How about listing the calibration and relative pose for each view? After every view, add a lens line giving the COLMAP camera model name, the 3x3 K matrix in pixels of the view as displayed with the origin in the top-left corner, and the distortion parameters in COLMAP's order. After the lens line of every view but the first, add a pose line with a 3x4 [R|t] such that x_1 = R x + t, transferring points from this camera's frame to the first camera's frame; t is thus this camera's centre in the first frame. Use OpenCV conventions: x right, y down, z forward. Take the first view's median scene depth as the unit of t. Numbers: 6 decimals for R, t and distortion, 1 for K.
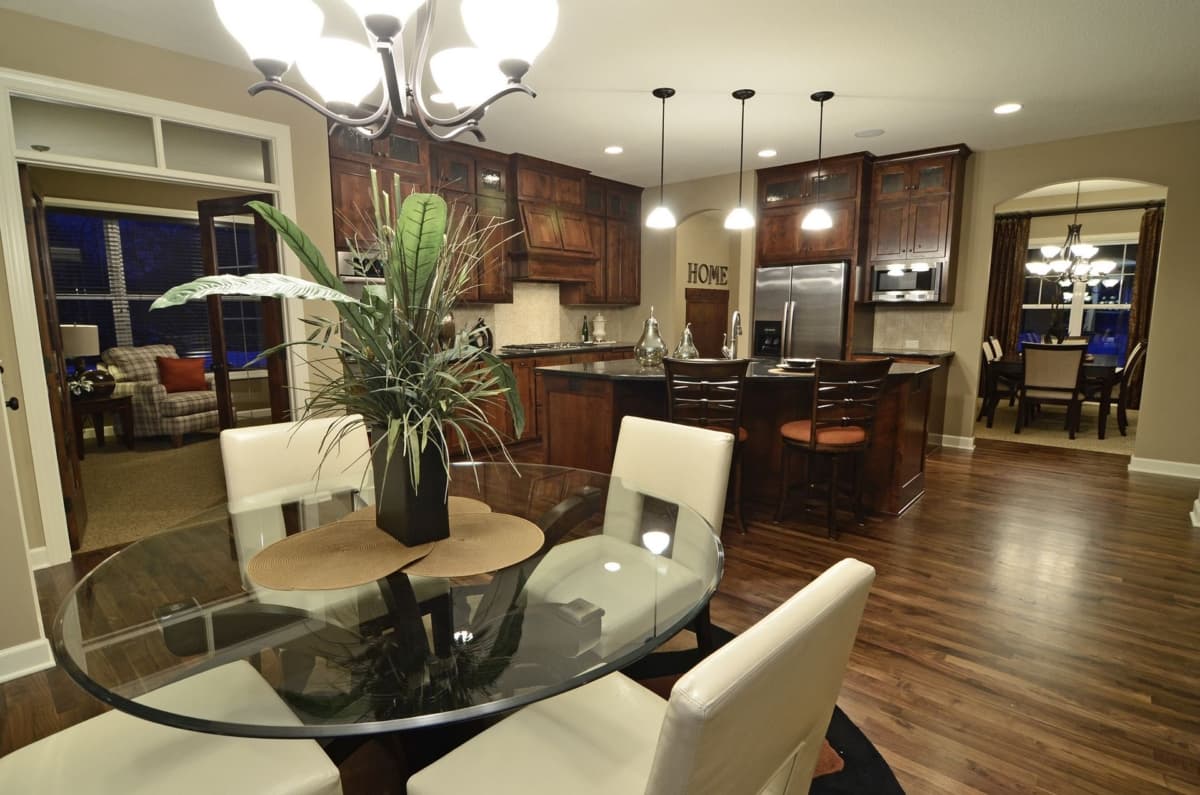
lens RADIAL K [[584.1, 0, 596.4], [0, 584.1, 403.3], [0, 0, 1]] dist [-0.008021, -0.010352]
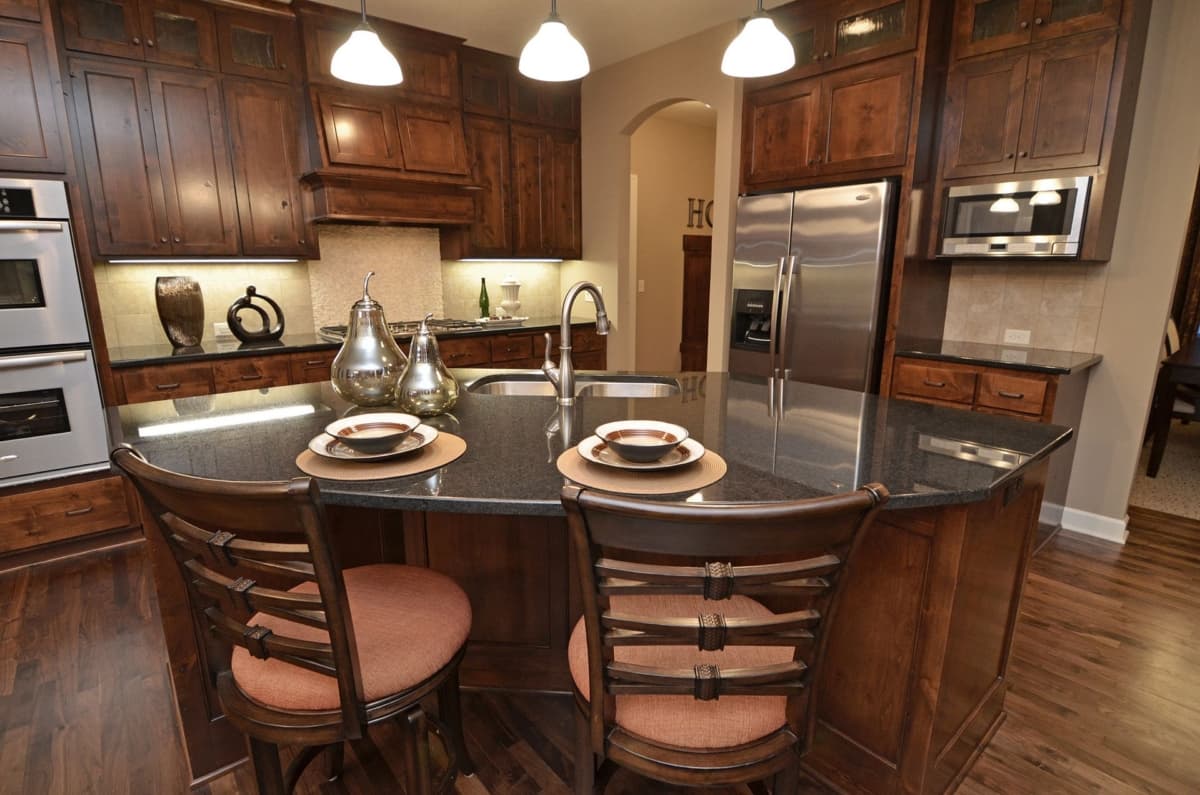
lens RADIAL K [[595.6, 0, 595.1], [0, 595.6, 403.5], [0, 0, 1]] dist [-0.016411, -0.004083]
pose [[0.990232, 0.032720, -0.135536, 0.236532], [-0.022220, 0.996685, 0.078269, -0.075894], [0.137647, -0.074492, 0.987676, 0.411218]]
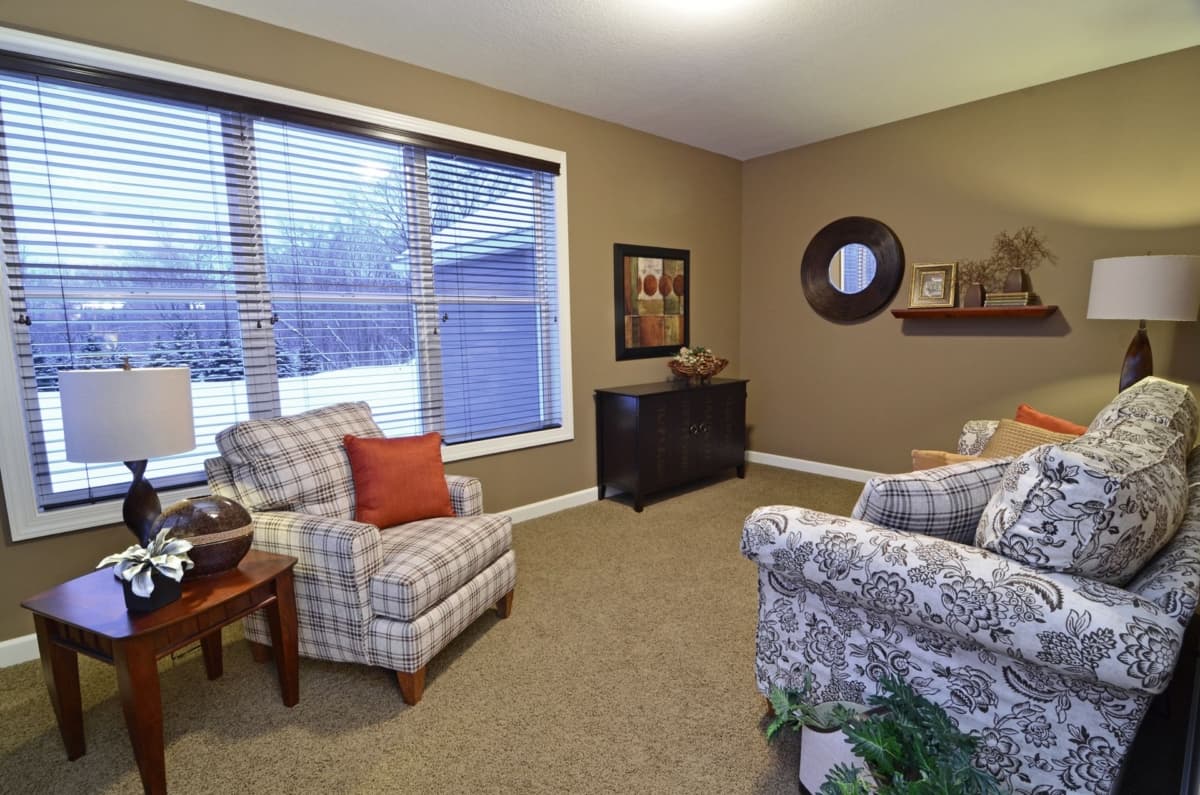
lens RADIAL K [[584.1, 0, 599.0], [0, 584.1, 408.4], [0, 0, 1]] dist [-0.008021, -0.010352]
pose [[0.992553, -0.000952, -0.121809, -0.568502], [-0.000069, 0.999965, -0.008379, -0.102116], [0.121813, 0.008325, 0.992518, 0.660899]]
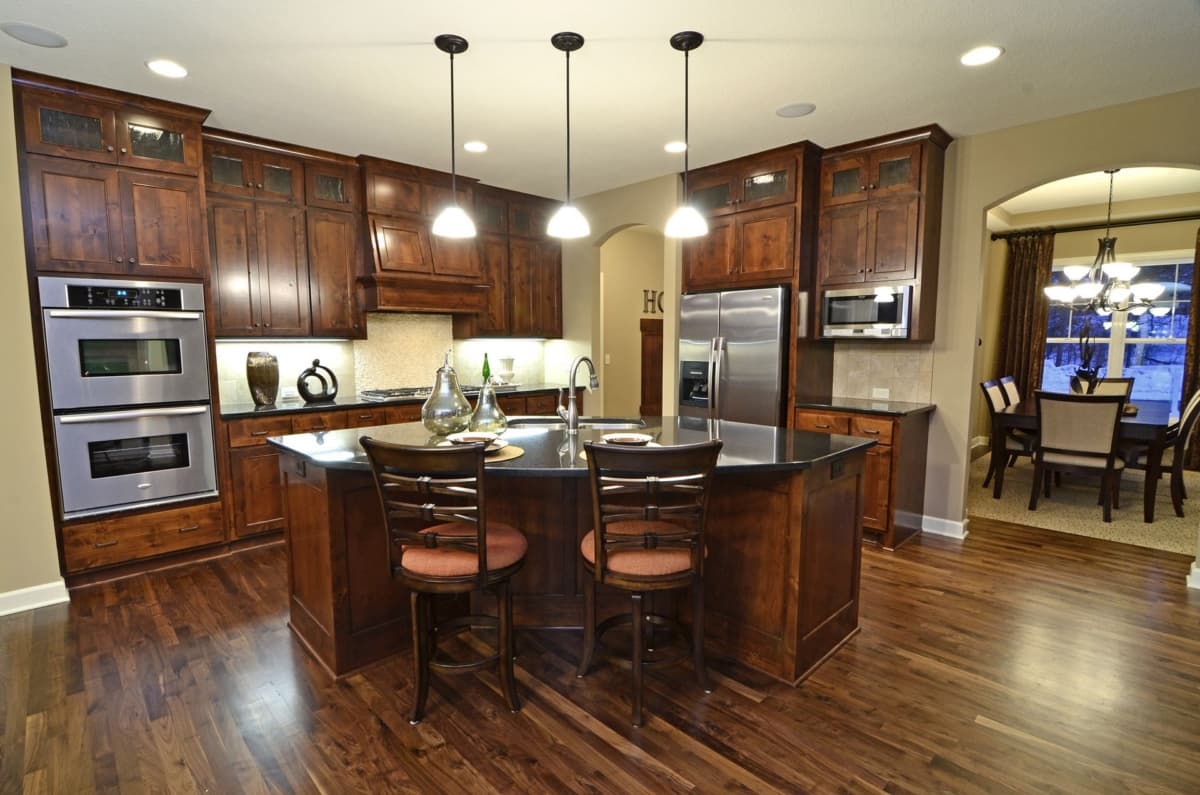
lens RADIAL K [[569.0, 0, 595.1], [0, 569.0, 403.3], [0, 0, 1]] dist [-0.011299, -0.007394]
pose [[0.997454, 0.009072, -0.070736, 0.229258], [-0.012125, 0.999008, -0.042841, -0.053796], [0.070277, 0.043590, 0.996575, 0.244600]]
